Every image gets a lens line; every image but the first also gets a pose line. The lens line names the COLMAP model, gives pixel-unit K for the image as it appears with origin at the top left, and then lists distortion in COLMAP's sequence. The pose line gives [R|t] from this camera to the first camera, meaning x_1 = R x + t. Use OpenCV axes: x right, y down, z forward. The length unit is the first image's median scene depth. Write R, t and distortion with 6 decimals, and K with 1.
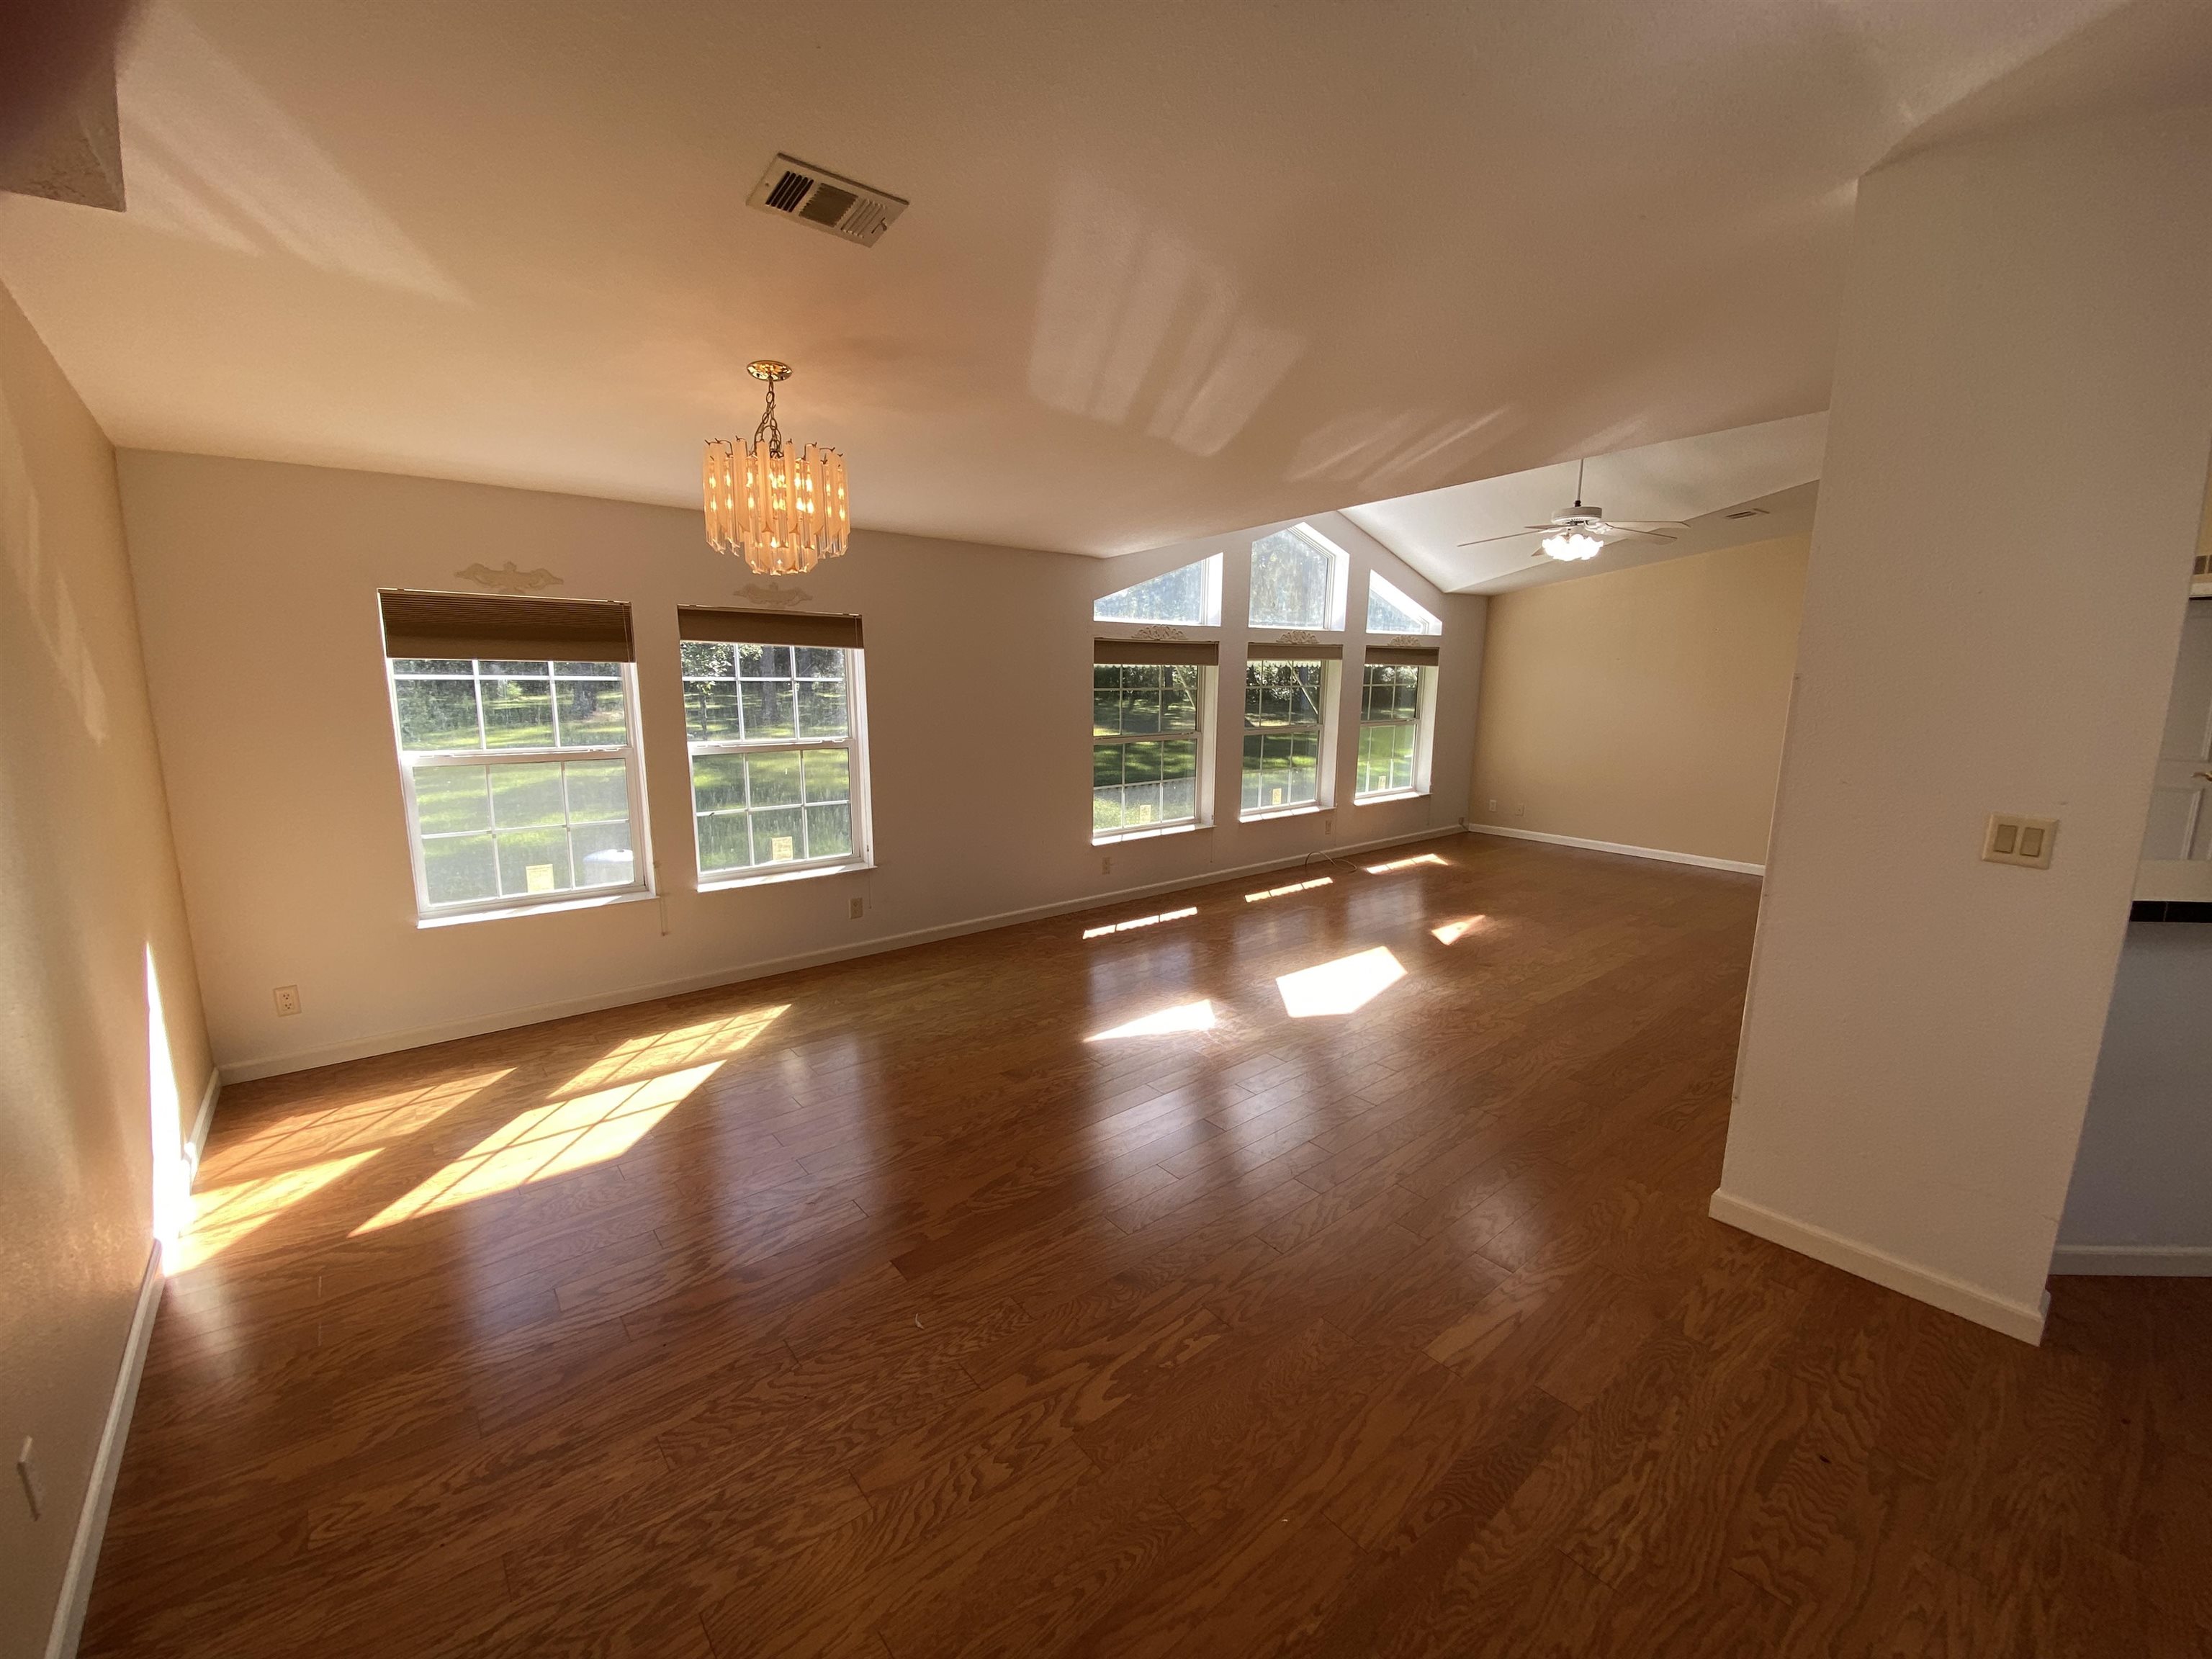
lens RADIAL K [[890.6, 0, 1098.6], [0, 890.6, 824.6], [0, 0, 1]] dist [0.031051, -0.022377]
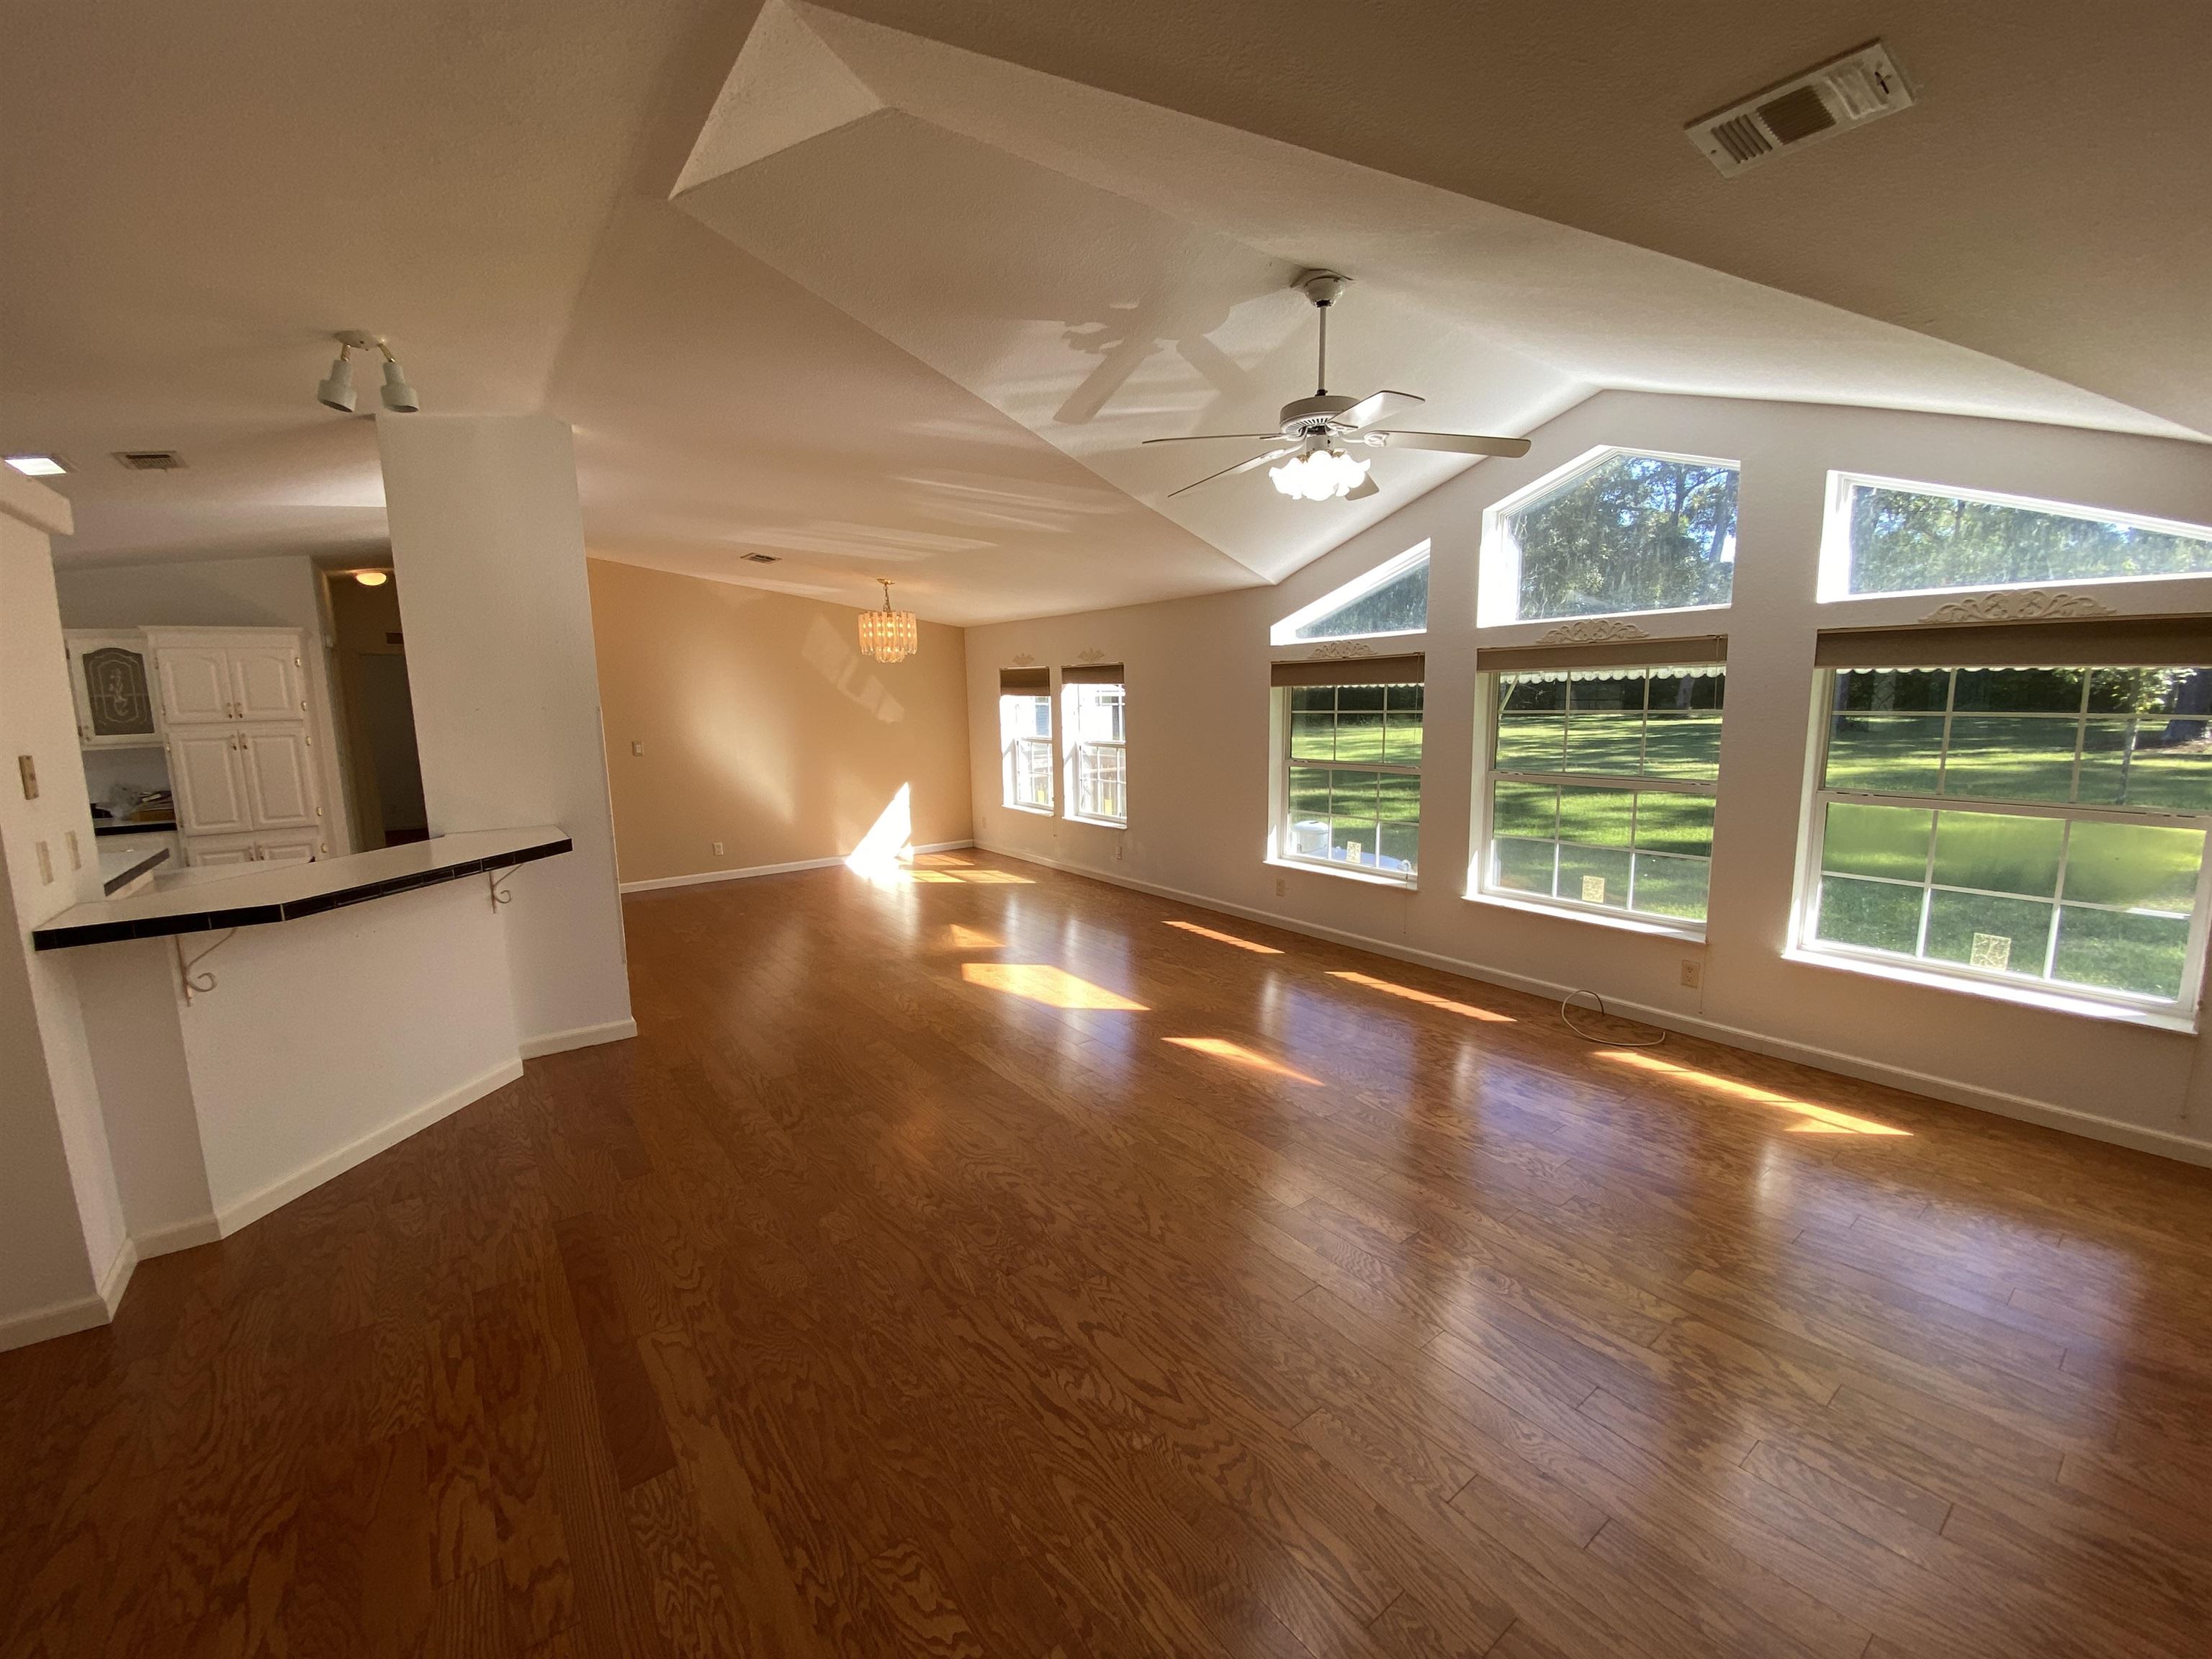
lens RADIAL K [[890.6, 0, 1098.6], [0, 890.6, 824.6], [0, 0, 1]] dist [0.031051, -0.022377]
pose [[-0.047632, 0.139016, -0.989144, 2.974157], [-0.153215, 0.977532, 0.144762, -0.407879], [0.987044, 0.158447, -0.025263, 2.419900]]
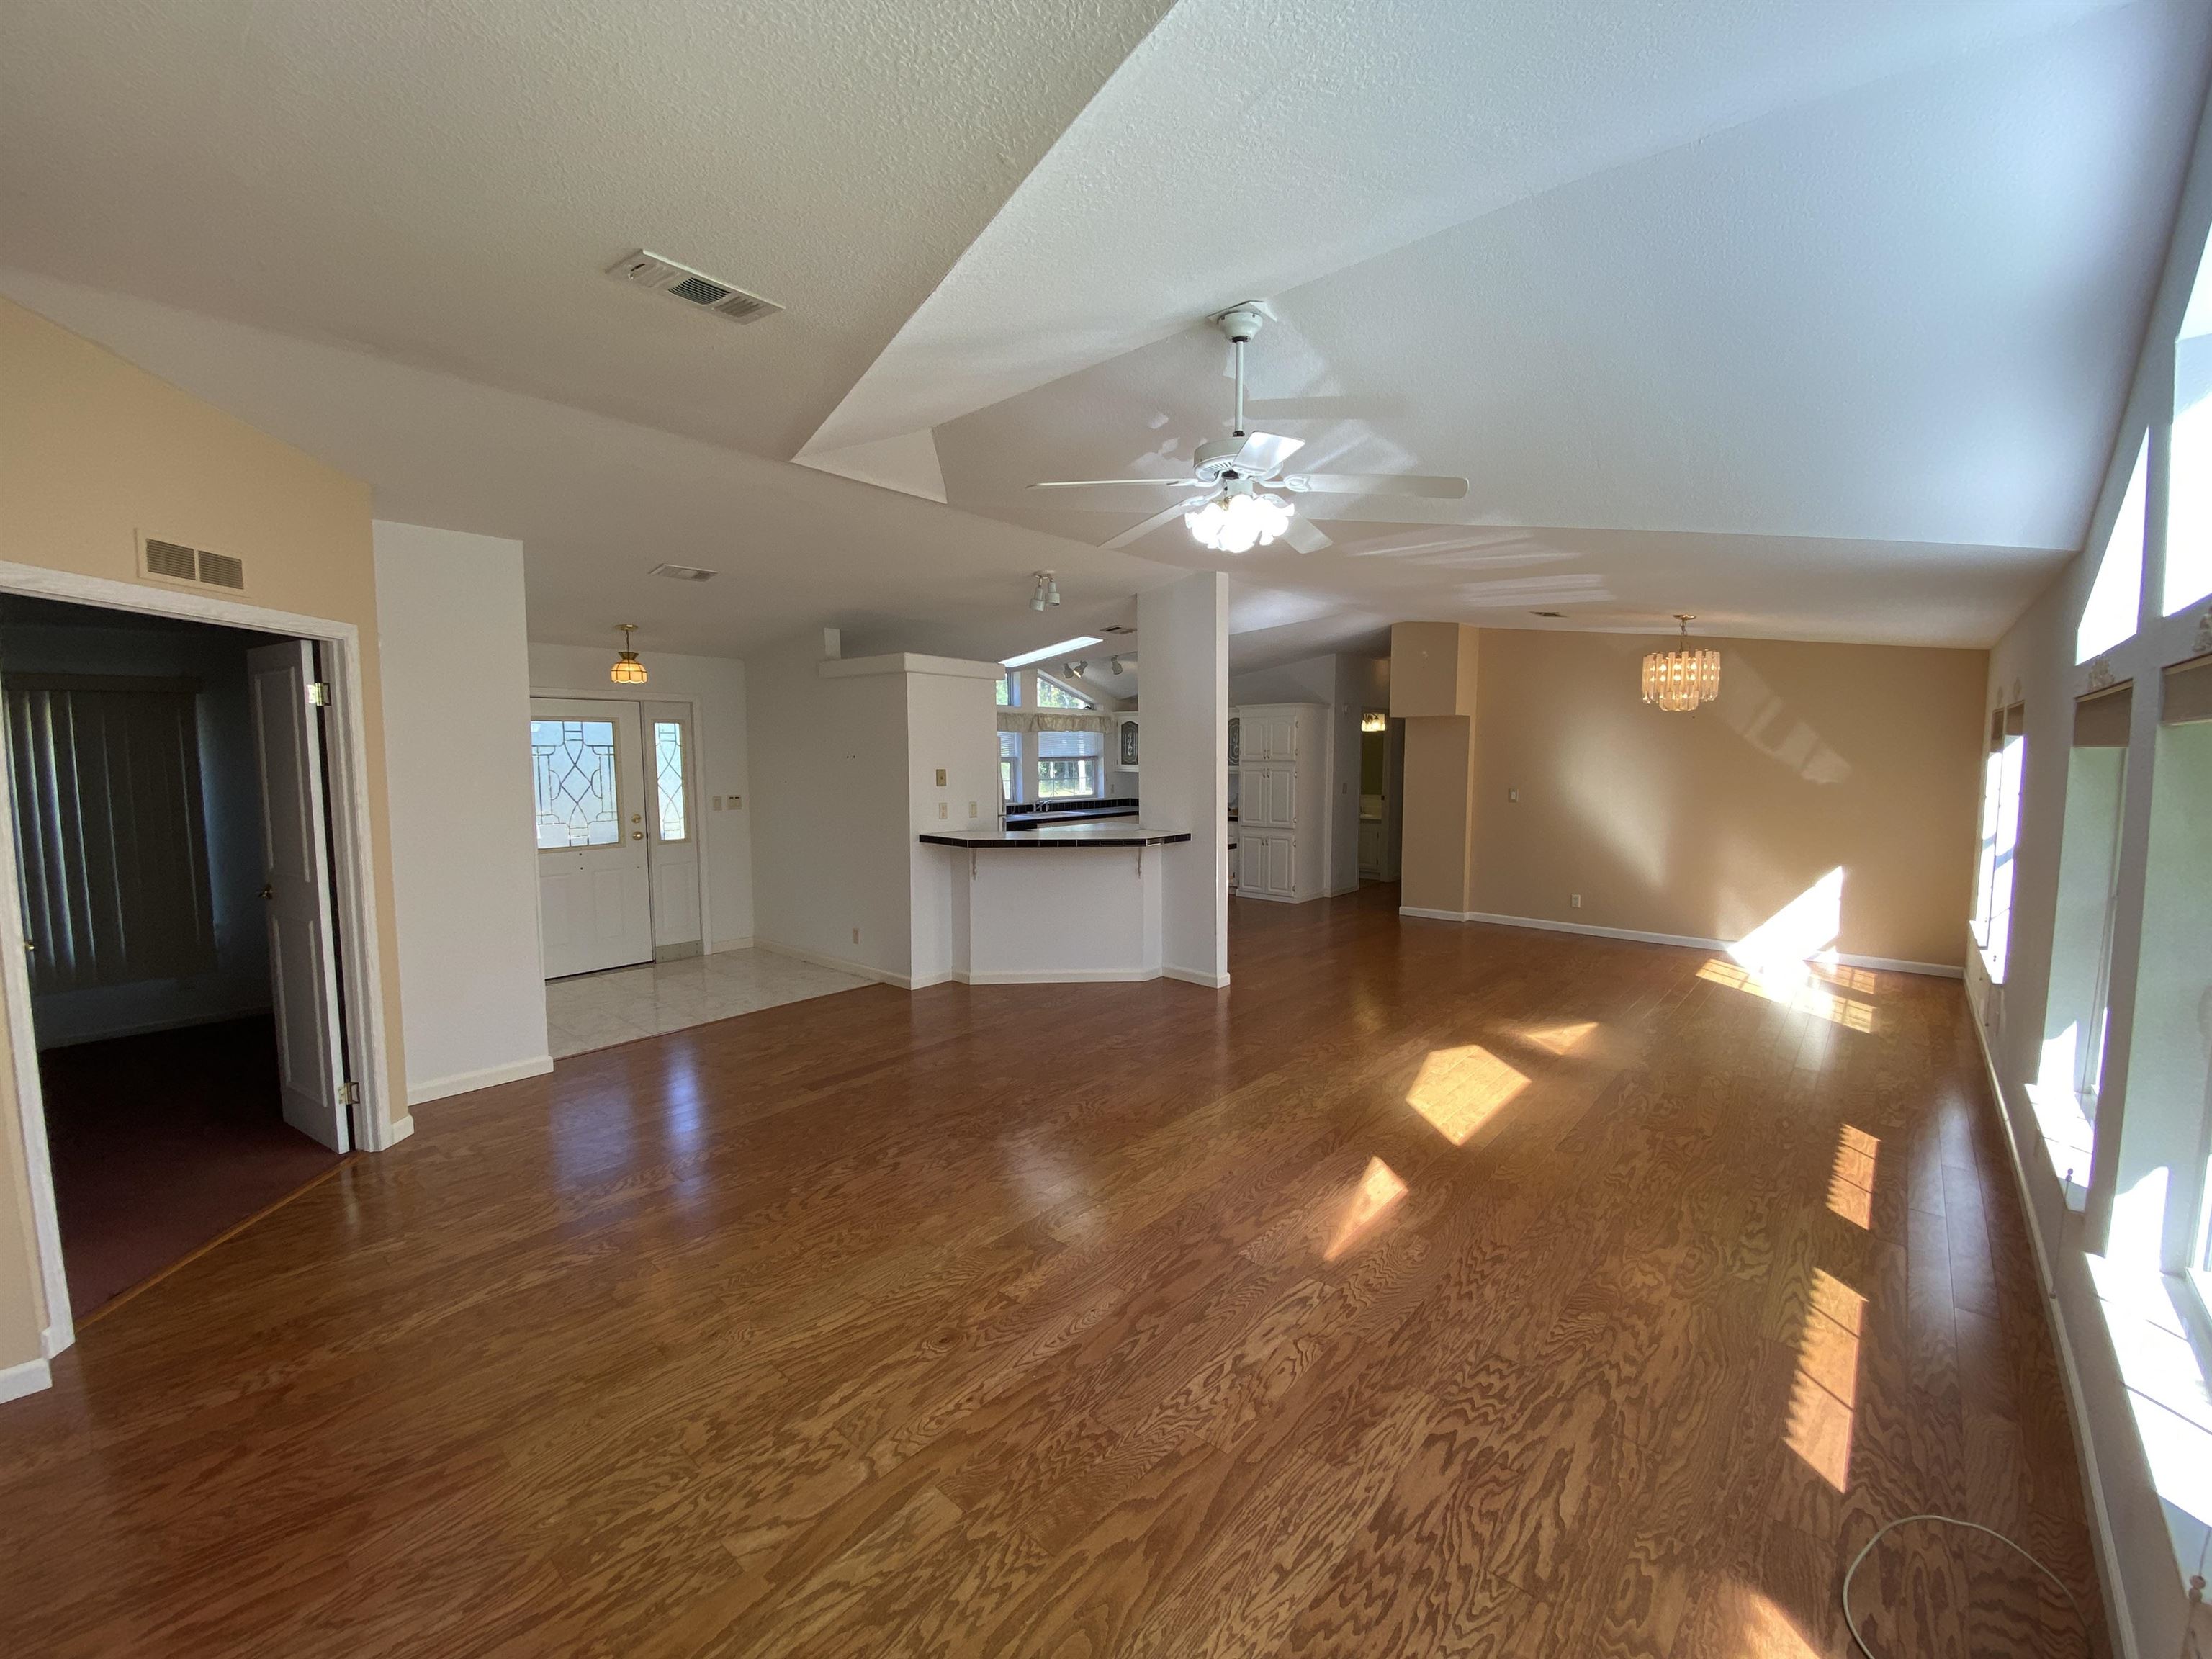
lens RADIAL K [[887.8, 0, 1112.8], [0, 887.8, 837.5], [0, 0, 1]] dist [0.054942, -0.035011]
pose [[-0.986344, 0.009627, -0.164420, 1.806218], [-0.034129, 0.964675, 0.261222, -0.701149], [0.161126, 0.263267, -0.951172, 4.028148]]
